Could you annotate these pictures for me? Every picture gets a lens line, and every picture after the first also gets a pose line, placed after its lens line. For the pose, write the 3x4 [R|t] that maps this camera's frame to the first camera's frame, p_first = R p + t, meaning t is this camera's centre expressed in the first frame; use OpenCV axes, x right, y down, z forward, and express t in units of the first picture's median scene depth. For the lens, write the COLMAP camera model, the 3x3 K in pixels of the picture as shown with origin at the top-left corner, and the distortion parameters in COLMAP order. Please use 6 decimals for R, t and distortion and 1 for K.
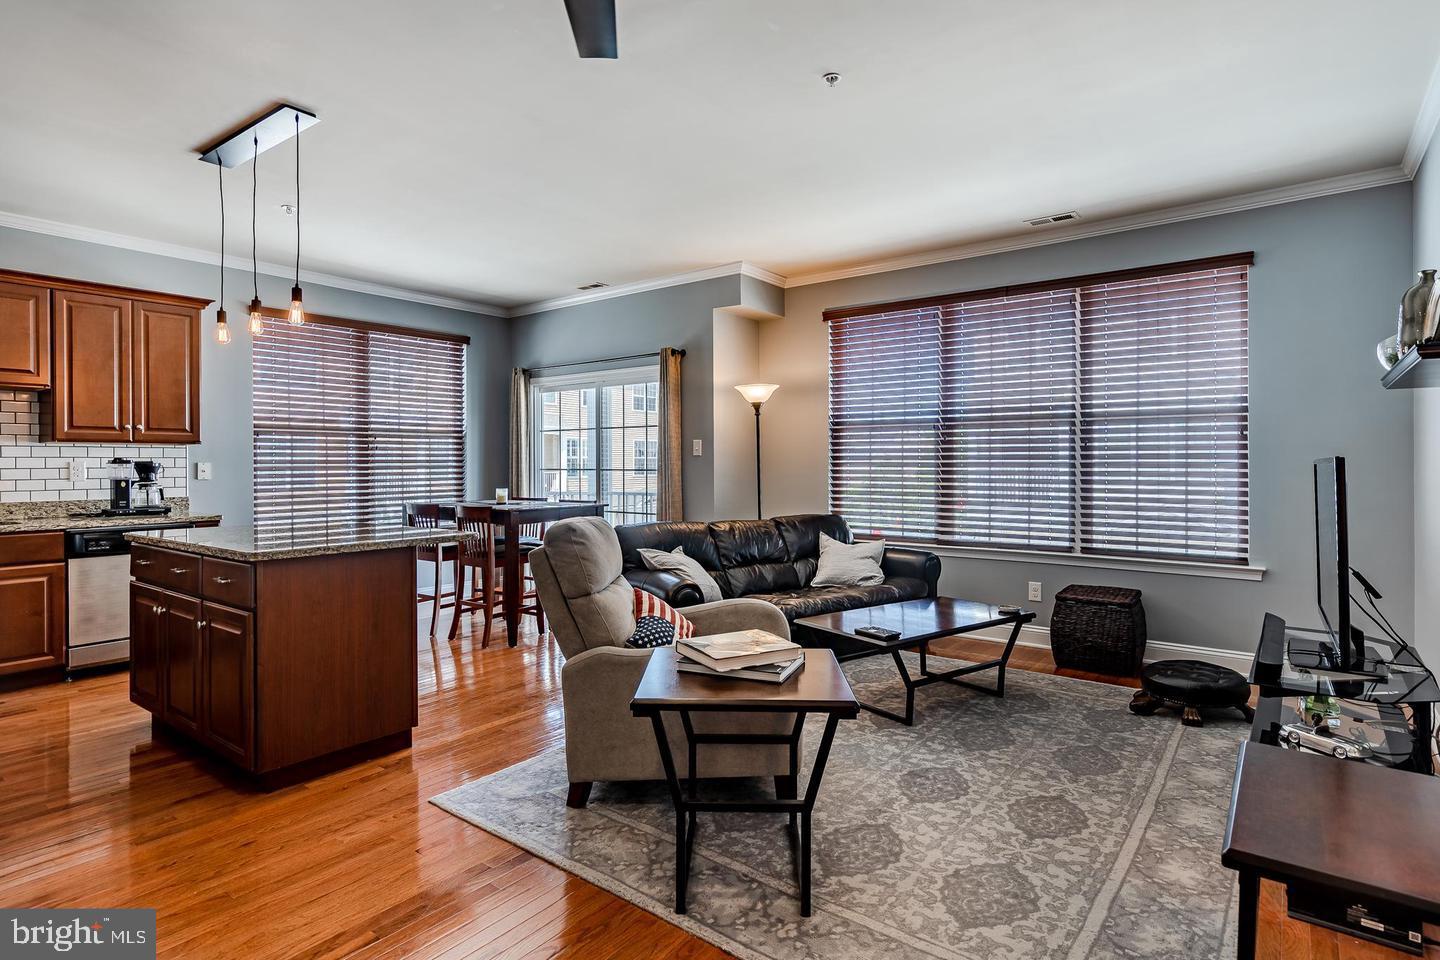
lens RADIAL K [[755.3, 0, 706.2], [0, 755.3, 462.8], [0, 0, 1]] dist [0.002190, 0.000802]
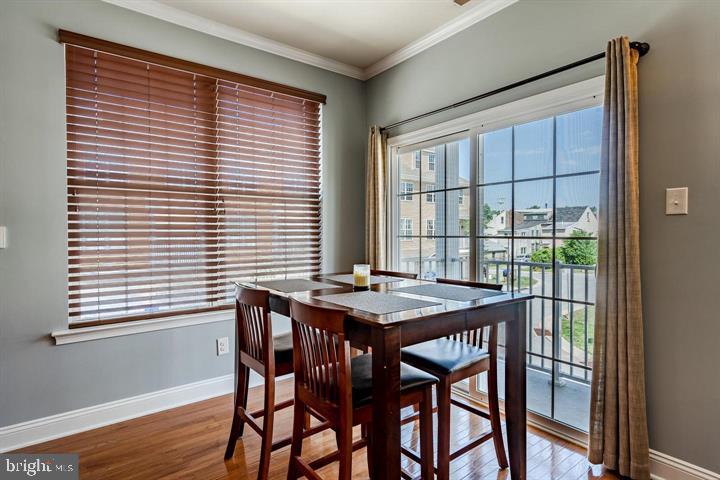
lens RADIAL K [[373.0, 0, 374.2], [0, 373.0, 241.3], [0, 0, 1]] dist [-0.001156, -0.000185]
pose [[0.978219, 0.005346, -0.207508, -0.218993], [-0.000508, 0.999727, 0.023362, 0.006323], [0.207576, -0.022748, 0.977954, 0.777282]]
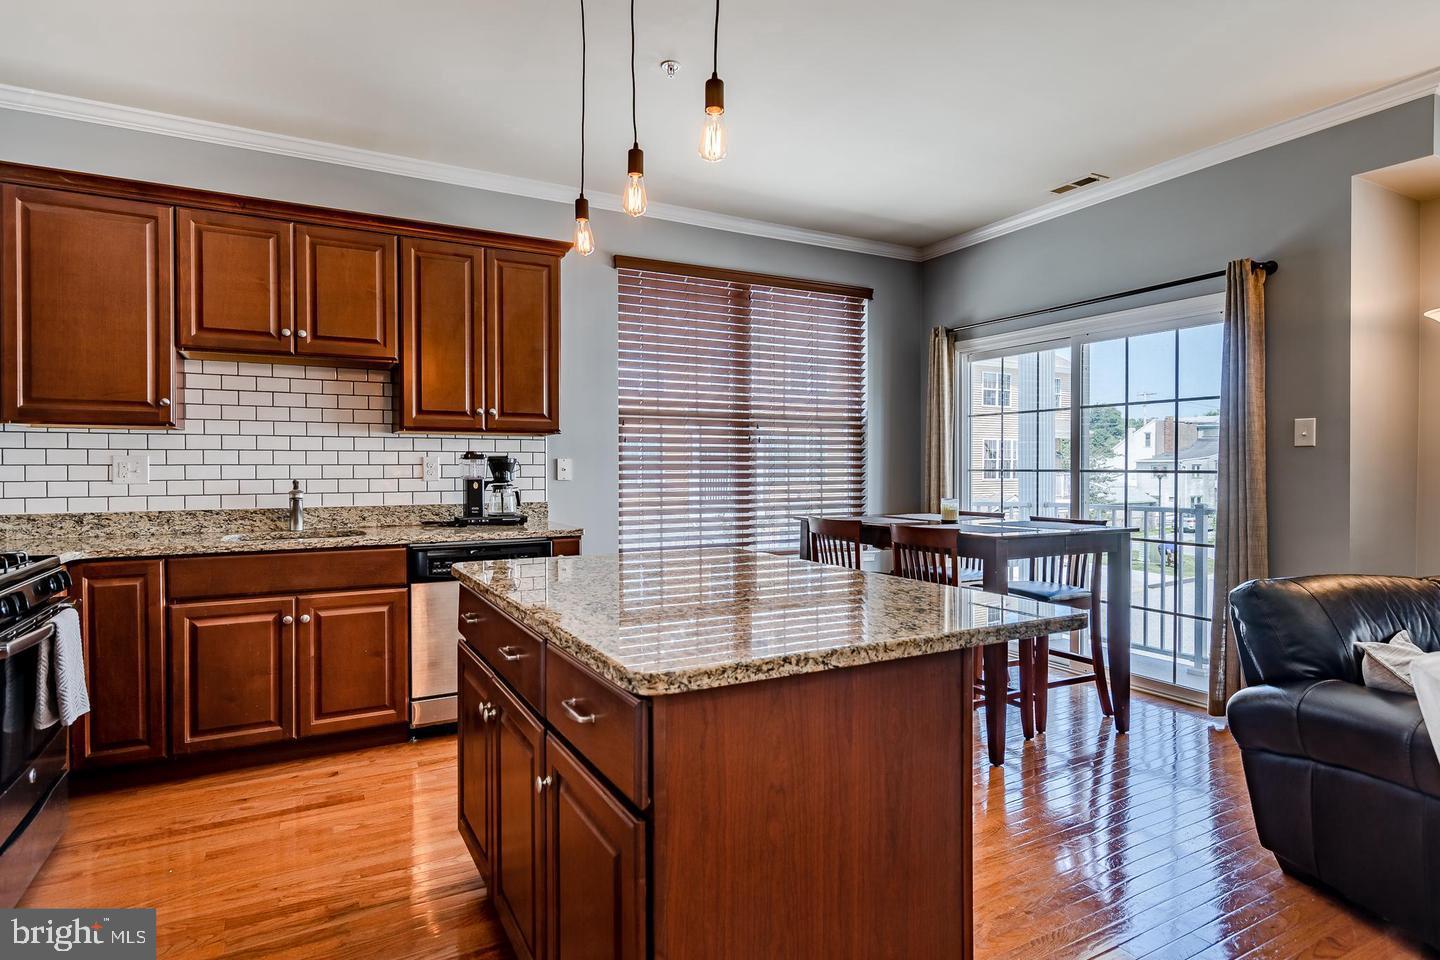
lens RADIAL K [[756.5, 0, 716.2], [0, 756.5, 475.6], [0, 0, 1]] dist [0.000954, 0.000107]
pose [[0.921340, 0.007310, -0.388688, -0.233125], [-0.002156, 0.999904, 0.013695, 0.006900], [0.388751, -0.011780, 0.921268, 0.368448]]
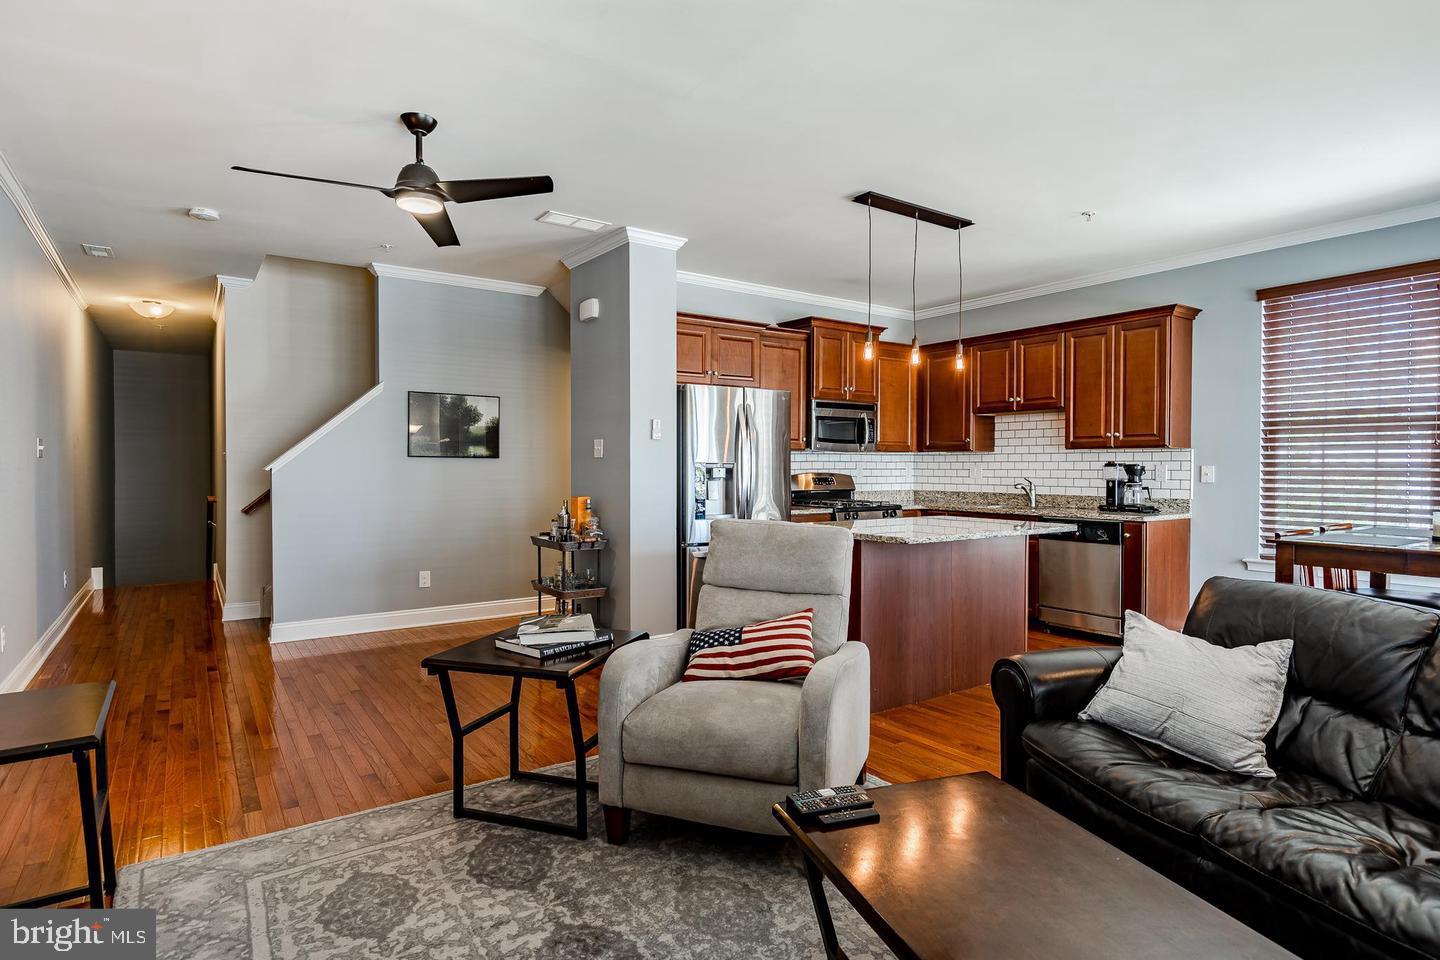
lens RADIAL K [[760.1, 0, 719.1], [0, 760.1, 462.4], [0, 0, 1]] dist [-0.000859, -0.000085]
pose [[-0.293226, -0.002347, -0.956040, 0.514290], [-0.001195, 0.999997, -0.002089, -0.001744], [0.956042, 0.000530, -0.293228, 0.747588]]
